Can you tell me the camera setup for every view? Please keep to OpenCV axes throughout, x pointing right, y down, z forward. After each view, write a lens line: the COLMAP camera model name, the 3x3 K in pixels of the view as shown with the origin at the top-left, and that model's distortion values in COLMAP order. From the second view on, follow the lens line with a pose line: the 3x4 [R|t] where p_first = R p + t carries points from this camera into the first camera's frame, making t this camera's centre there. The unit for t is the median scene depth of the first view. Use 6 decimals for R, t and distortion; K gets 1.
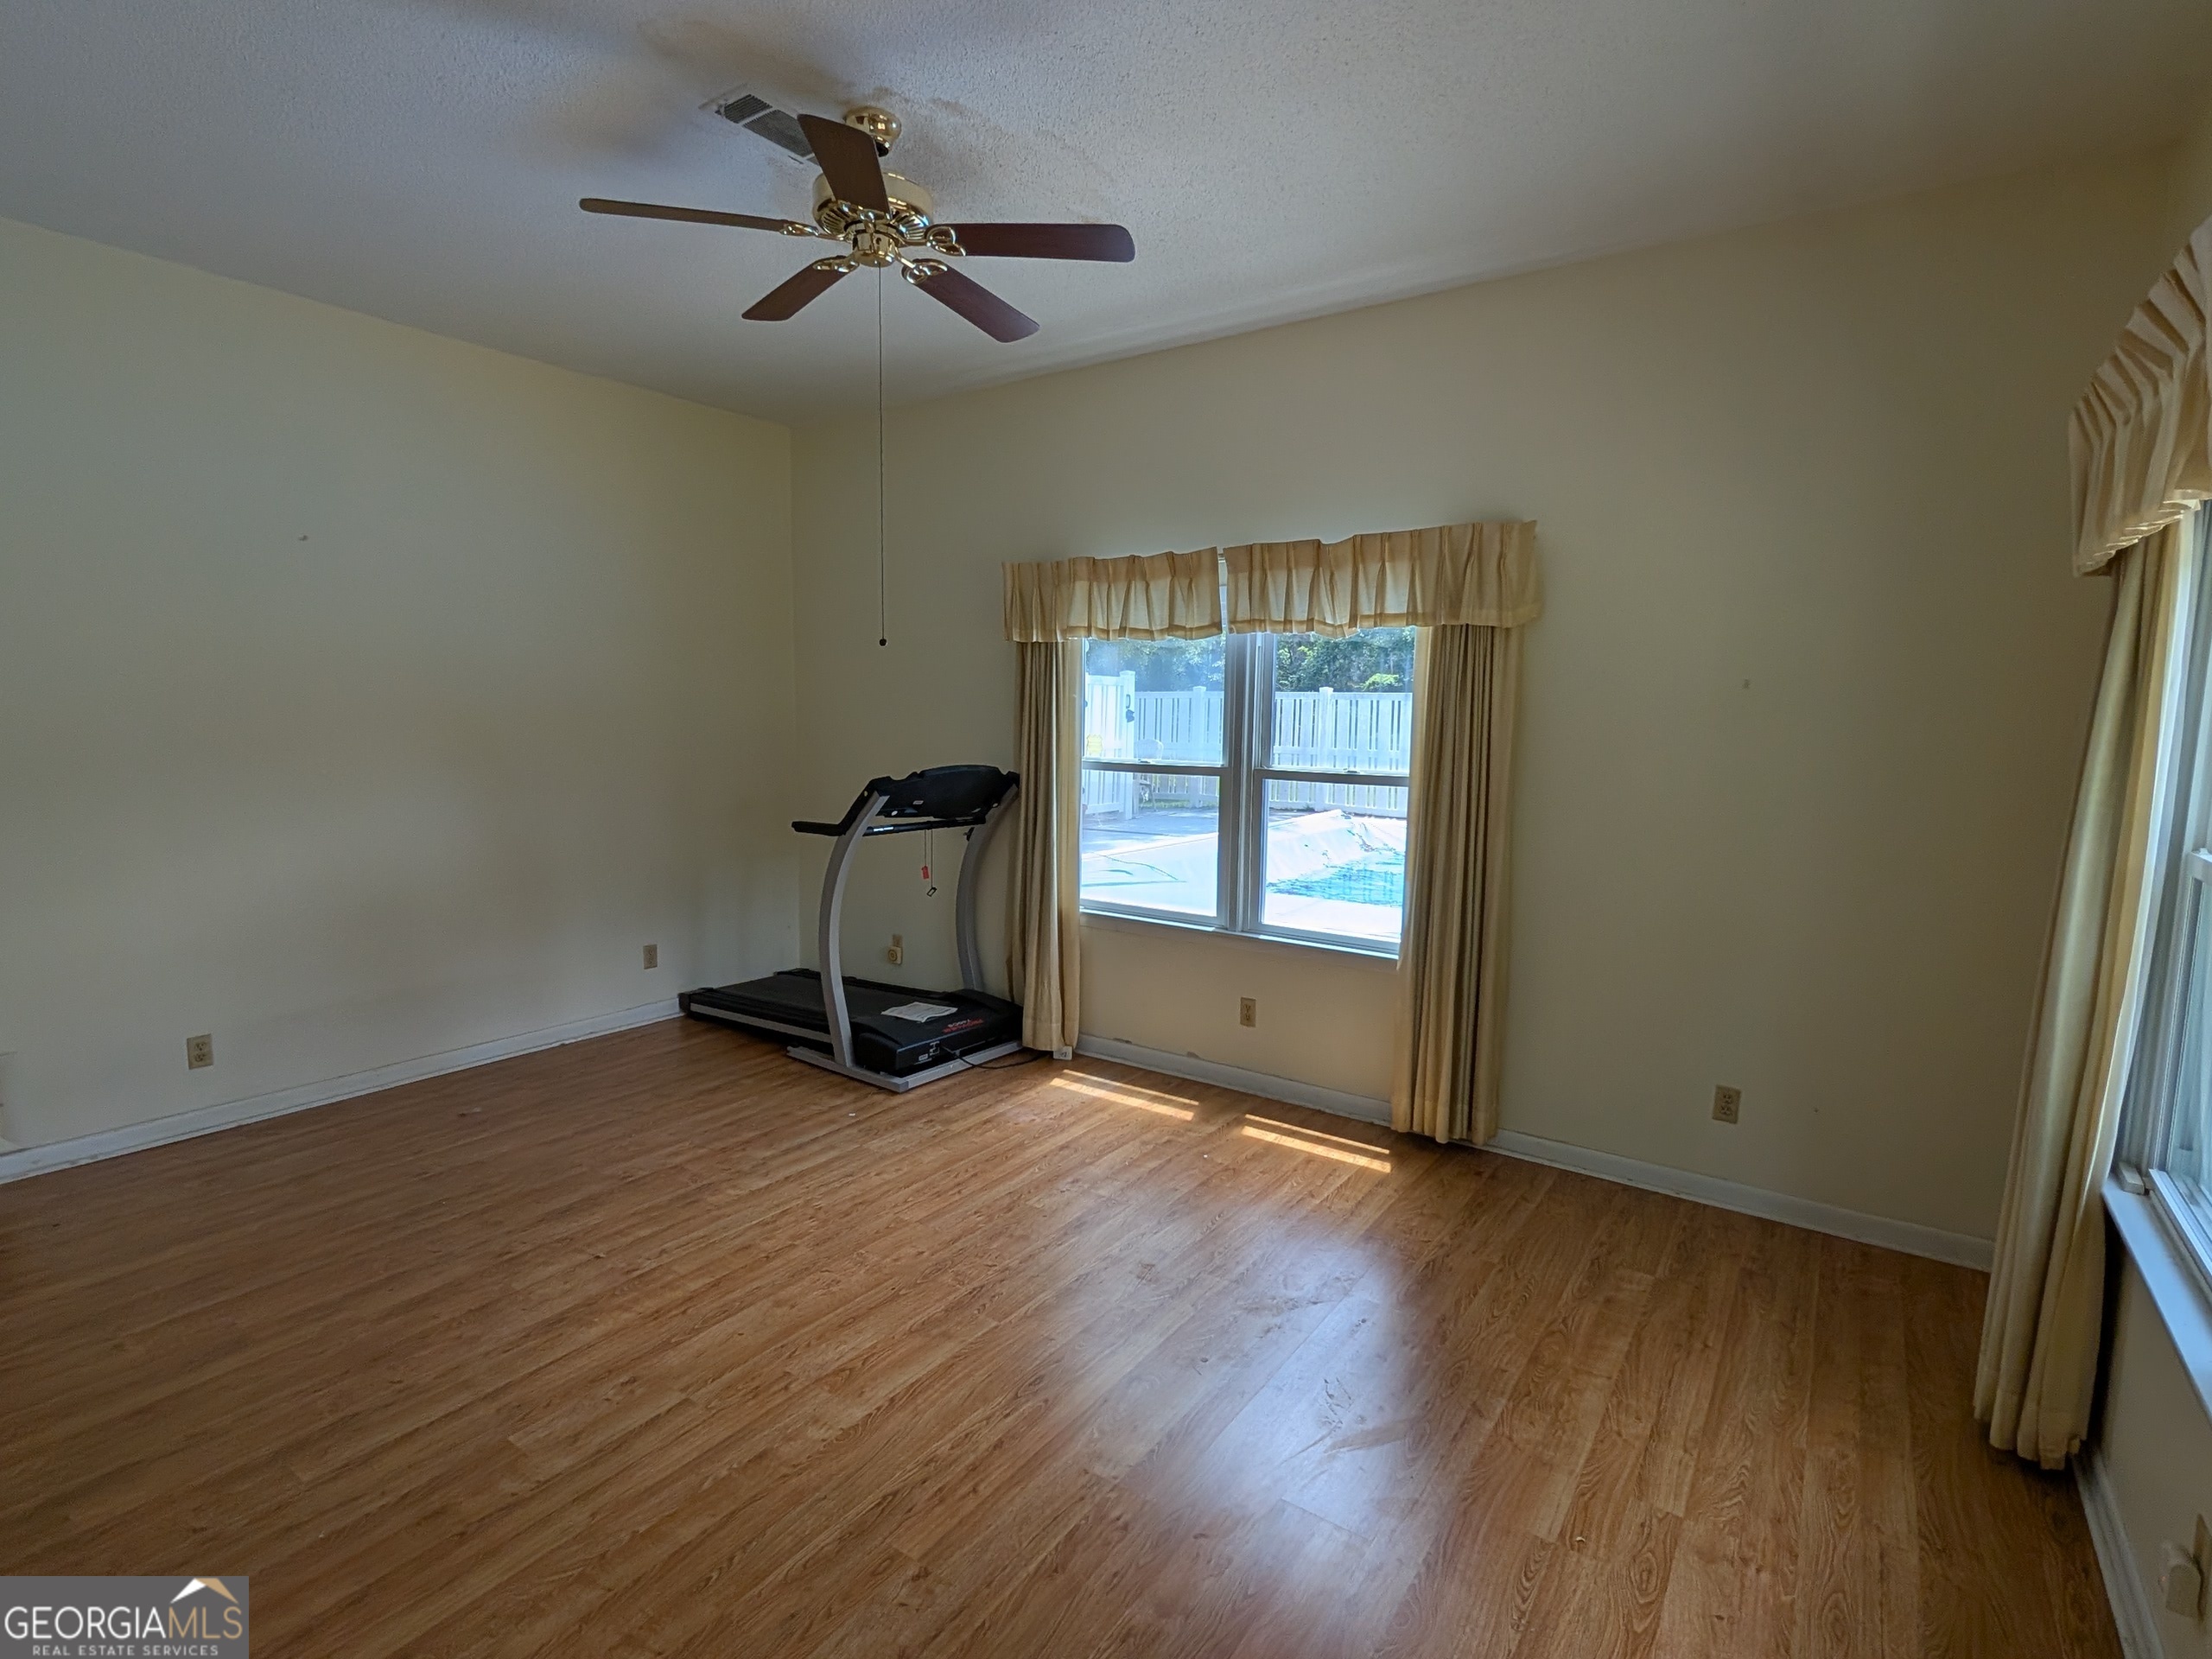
lens RADIAL K [[1122.6, 0, 1111.6], [0, 1122.6, 842.1], [0, 0, 1]] dist [-0.011563, -0.000147]
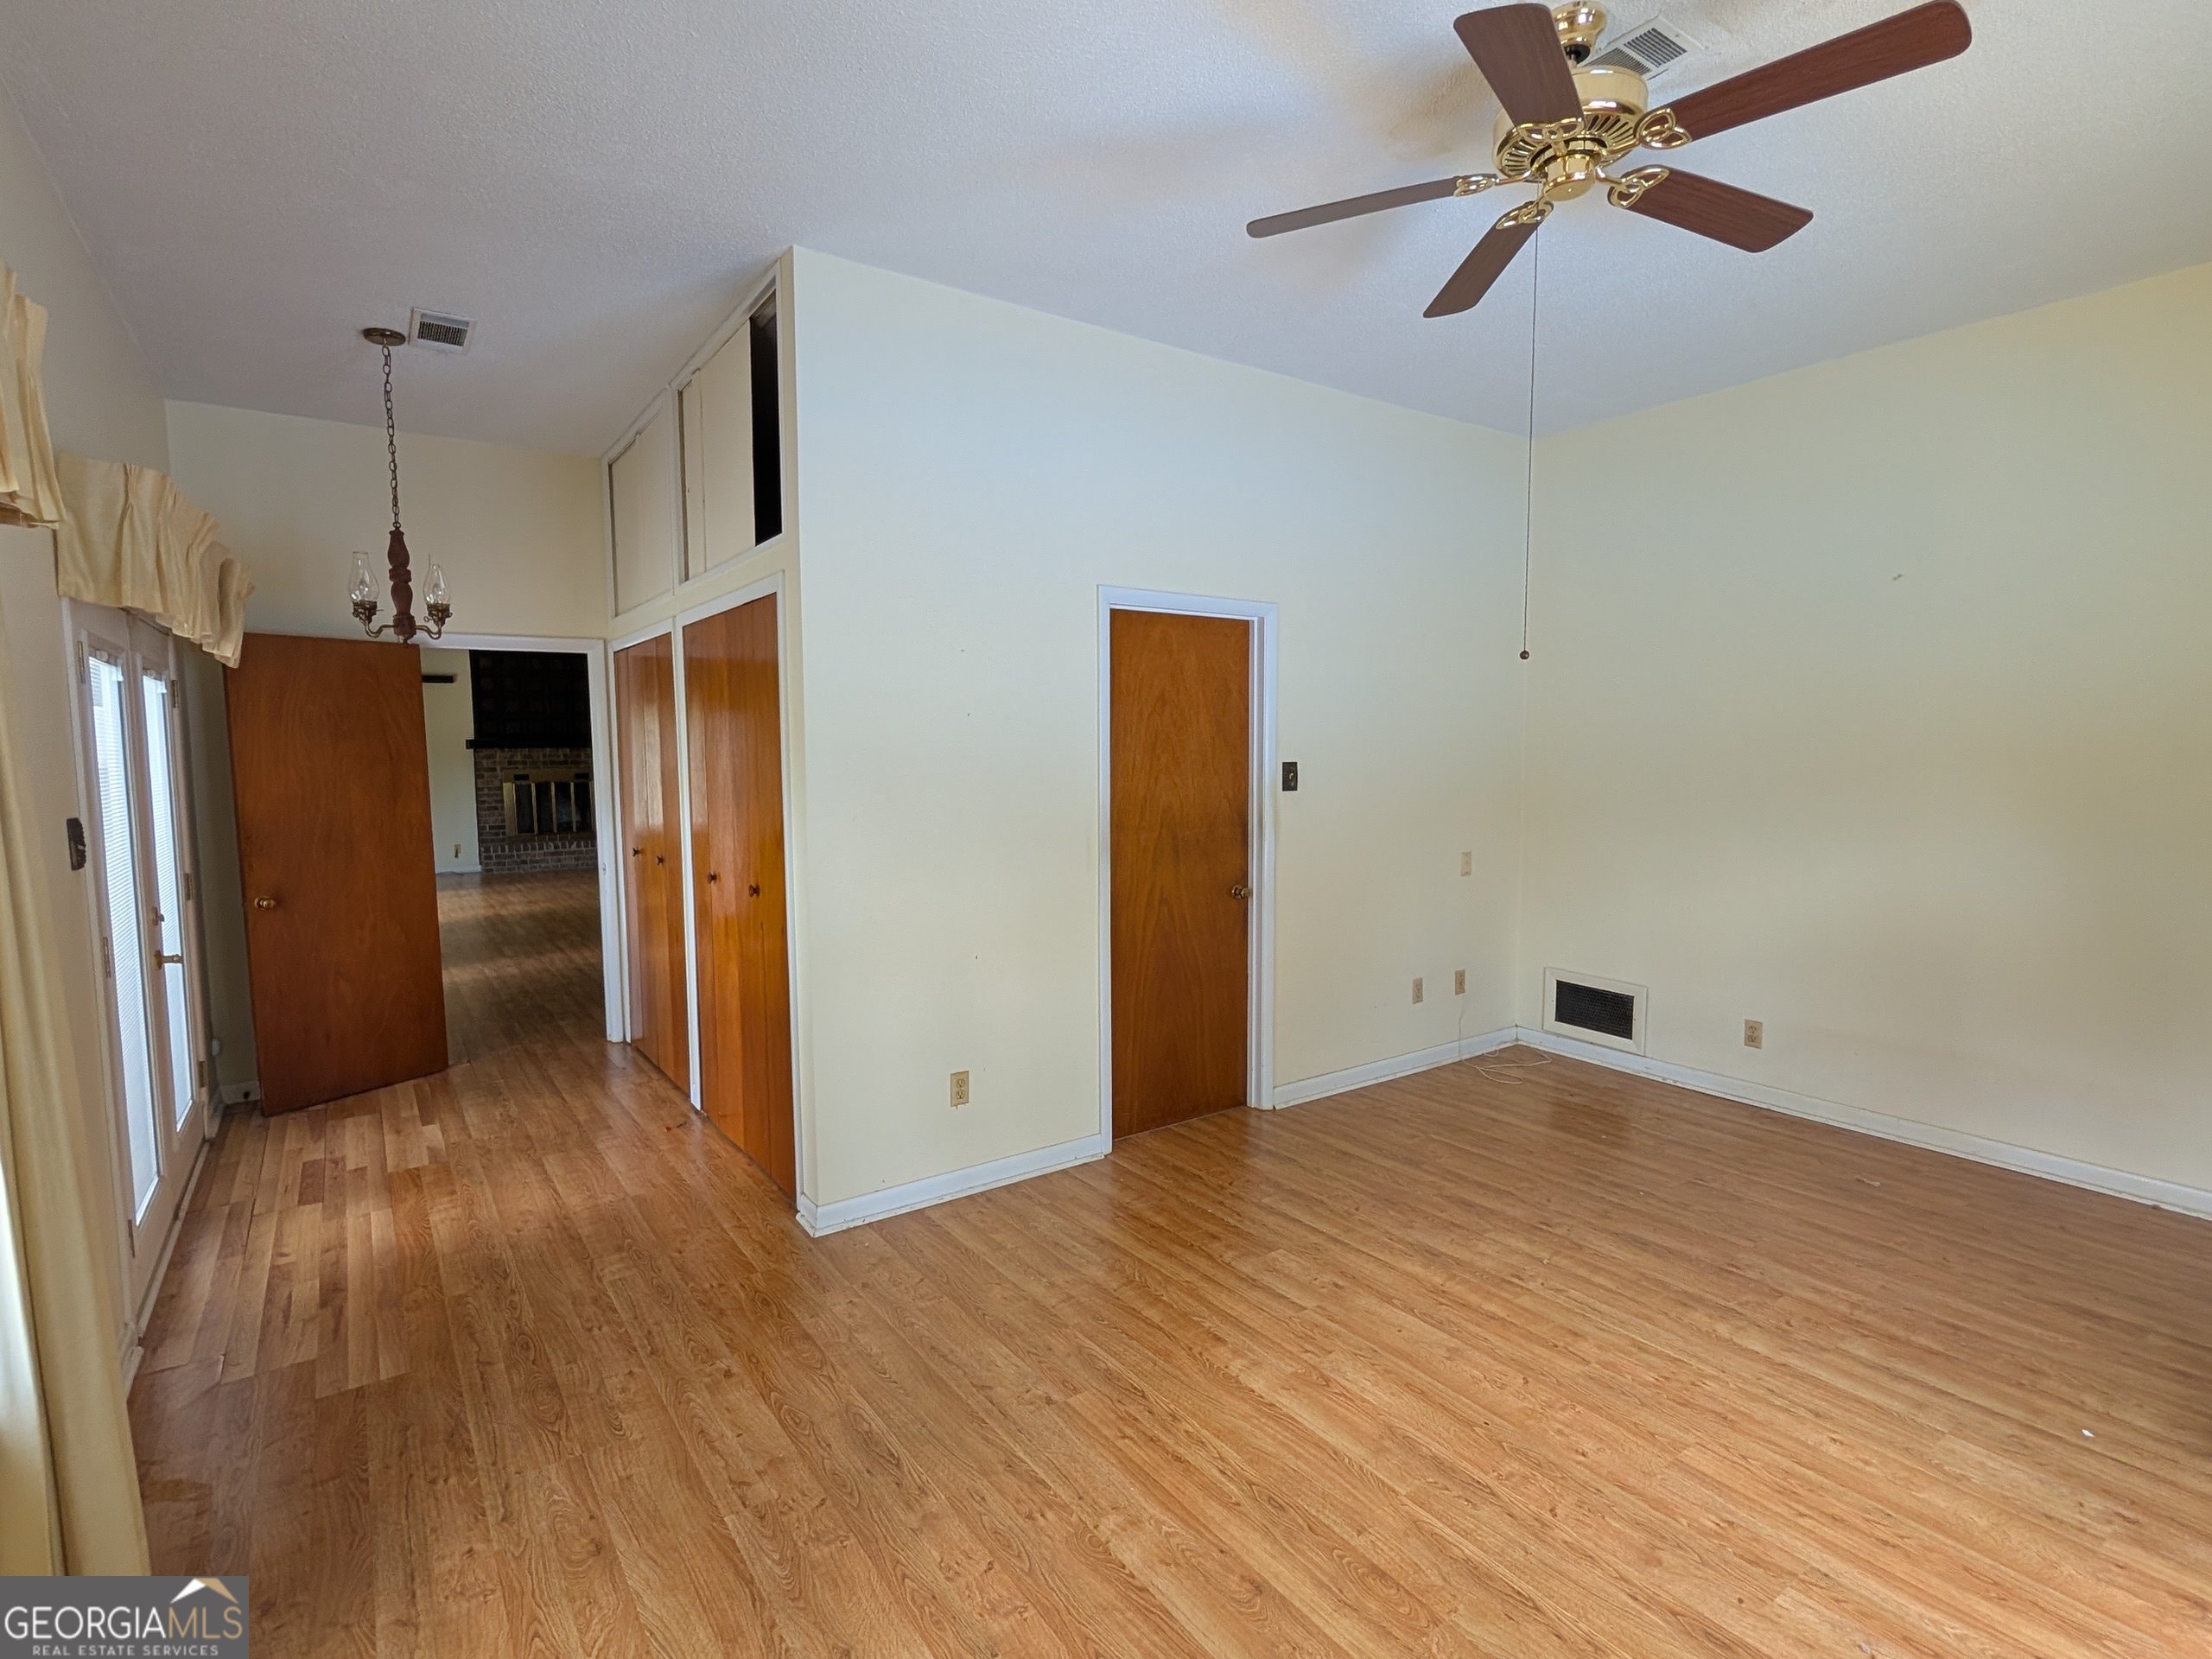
lens RADIAL K [[1122.6, 0, 1111.6], [0, 1122.6, 842.1], [0, 0, 1]] dist [-0.011563, -0.000147]
pose [[-0.373338, 0.070095, -0.925043, 0.547603], [-0.111451, 0.986530, 0.119735, -0.082251], [0.920976, 0.147798, -0.360498, 0.825218]]
